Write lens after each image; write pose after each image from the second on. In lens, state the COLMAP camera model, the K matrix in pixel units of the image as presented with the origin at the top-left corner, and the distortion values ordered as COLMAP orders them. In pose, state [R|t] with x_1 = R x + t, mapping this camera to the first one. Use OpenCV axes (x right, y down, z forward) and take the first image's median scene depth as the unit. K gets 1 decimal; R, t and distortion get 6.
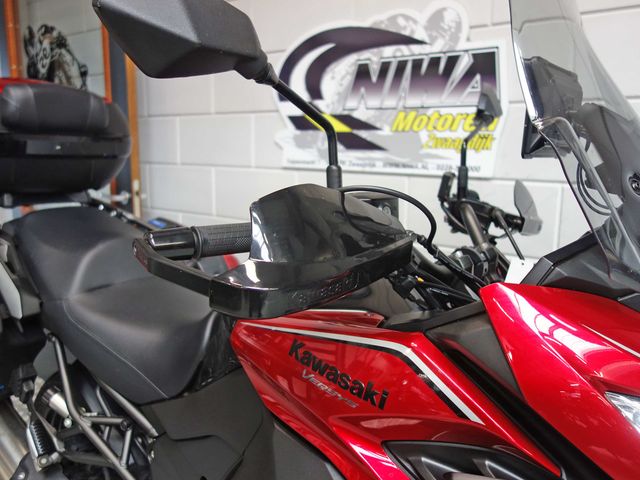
lens RADIAL K [[564.9, 0, 321.1], [0, 564.9, 242.1], [0, 0, 1]] dist [0.019036, -0.013196]
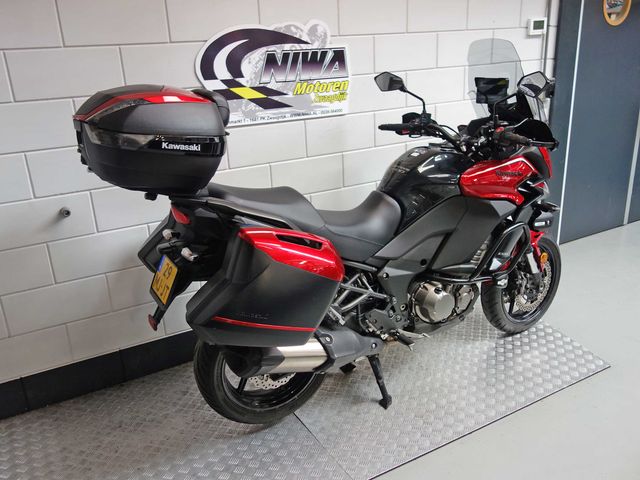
lens RADIAL K [[564.9, 0, 321.1], [0, 564.9, 241.5], [0, 0, 1]] dist [0.019036, -0.013196]
pose [[0.360604, -0.340317, 0.868418, -1.630572], [0.202918, 0.937384, 0.283083, -0.275269], [-0.910379, 0.074137, 0.407080, 0.301414]]
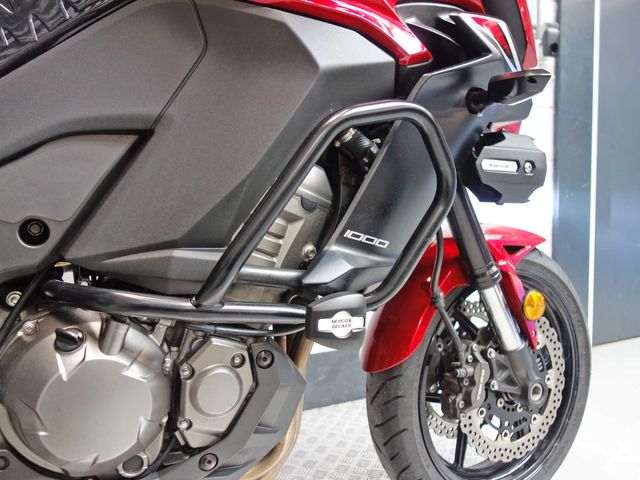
lens RADIAL K [[564.9, 0, 321.9], [0, 564.9, 240.1], [0, 0, 1]] dist [0.019036, -0.013196]
pose [[0.422593, -0.096811, 0.901134, -0.438676], [0.177866, 0.983802, 0.022281, 0.332720], [-0.888695, 0.150865, 0.432968, 0.317734]]
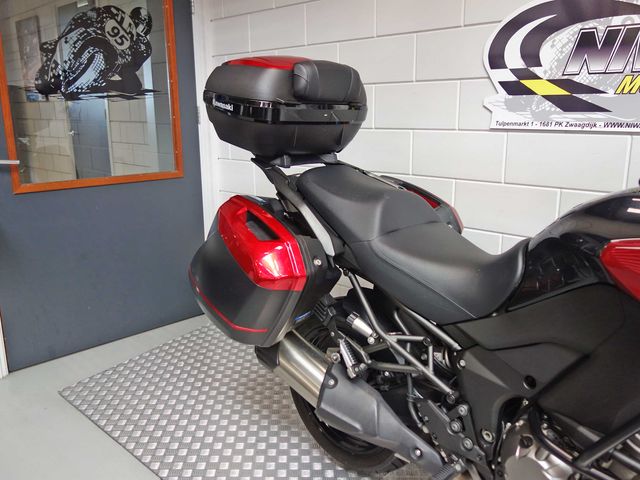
lens RADIAL K [[564.9, 0, 325.2], [0, 564.9, 242.5], [0, 0, 1]] dist [0.019036, -0.013196]
pose [[0.995780, 0.000464, -0.091770, -0.379279], [0.005219, 0.998082, 0.061678, 0.025360], [0.091622, -0.061897, 0.993868, -0.193223]]
